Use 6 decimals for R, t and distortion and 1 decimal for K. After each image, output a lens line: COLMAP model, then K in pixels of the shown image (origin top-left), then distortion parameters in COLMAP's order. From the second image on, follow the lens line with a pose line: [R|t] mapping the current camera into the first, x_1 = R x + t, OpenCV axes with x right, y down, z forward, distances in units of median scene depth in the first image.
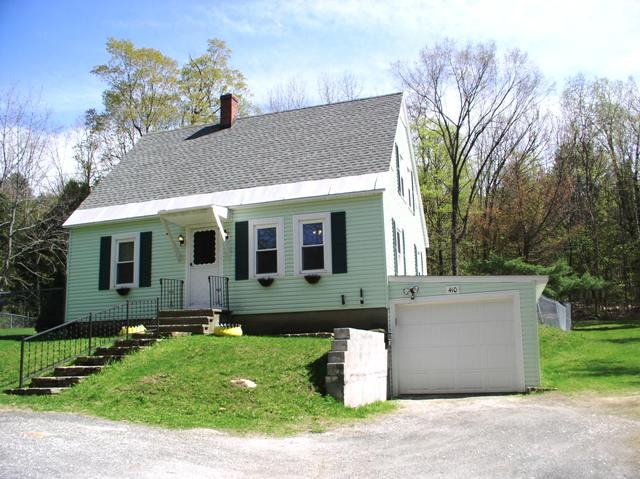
lens RADIAL K [[575.4, 0, 320.0], [0, 575.4, 239.5], [0, 0, 1]] dist [-0.130642, 0.001257]
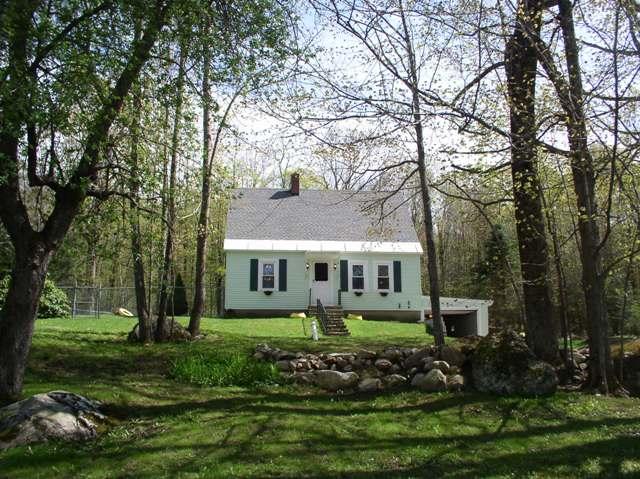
lens RADIAL K [[613.3, 0, 323.4], [0, 613.3, 245.9], [0, 0, 1]] dist [-0.225339, 0.326649]
pose [[0.920085, 0.110608, 0.375779, -0.941718], [-0.098907, 0.993822, -0.050354, 0.029241], [-0.379027, 0.009163, 0.925340, -0.791982]]
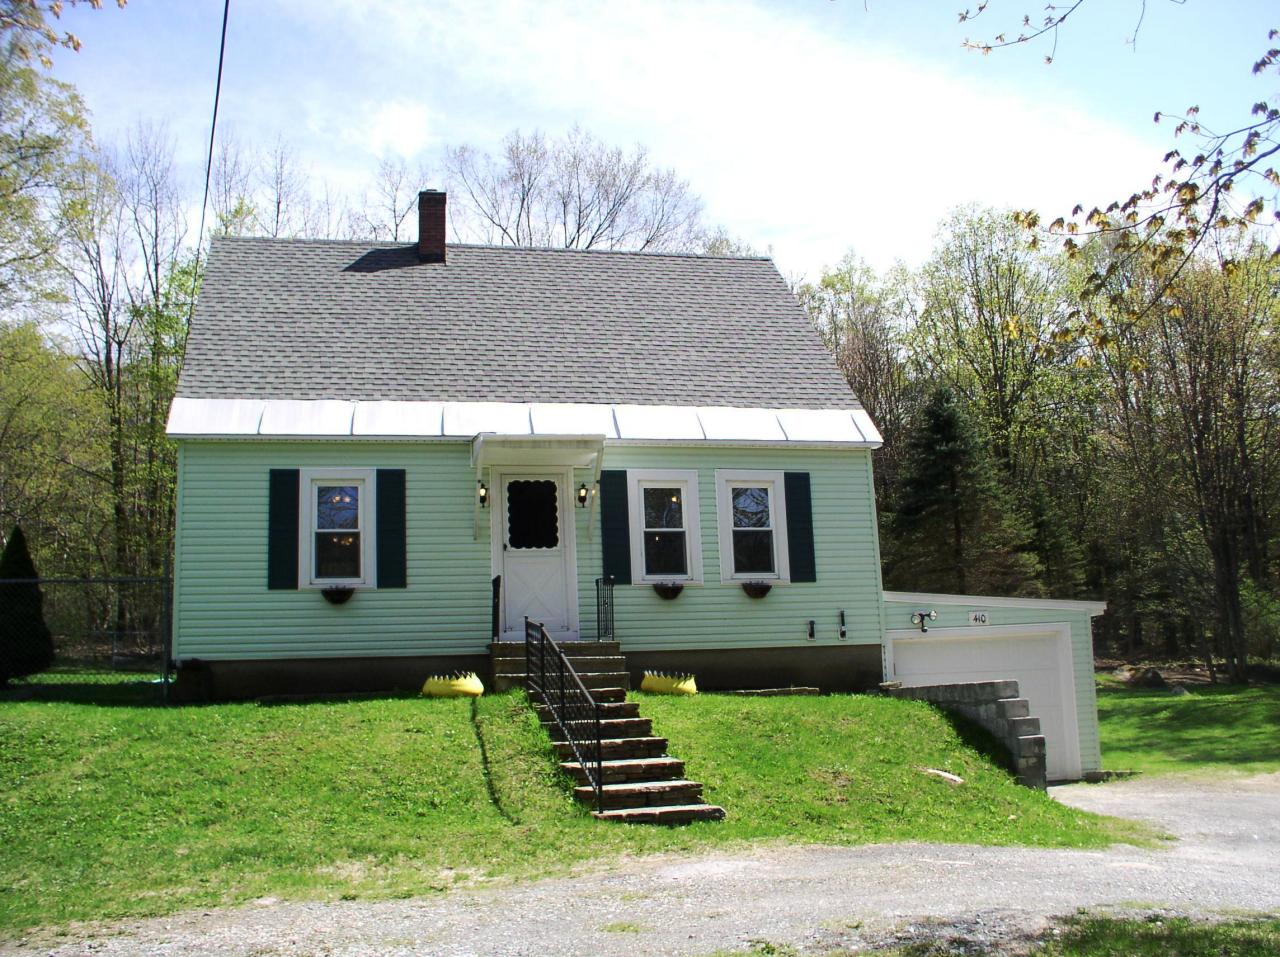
lens RADIAL K [[1226.6, 0, 646.8], [0, 1226.6, 491.4], [0, 0, 1]] dist [-0.225339, 0.326649]
pose [[0.862474, 0.090772, 0.497894, -0.653296], [-0.081689, 0.995853, -0.040051, 0.028793], [-0.499465, -0.006129, 0.866312, 0.041748]]
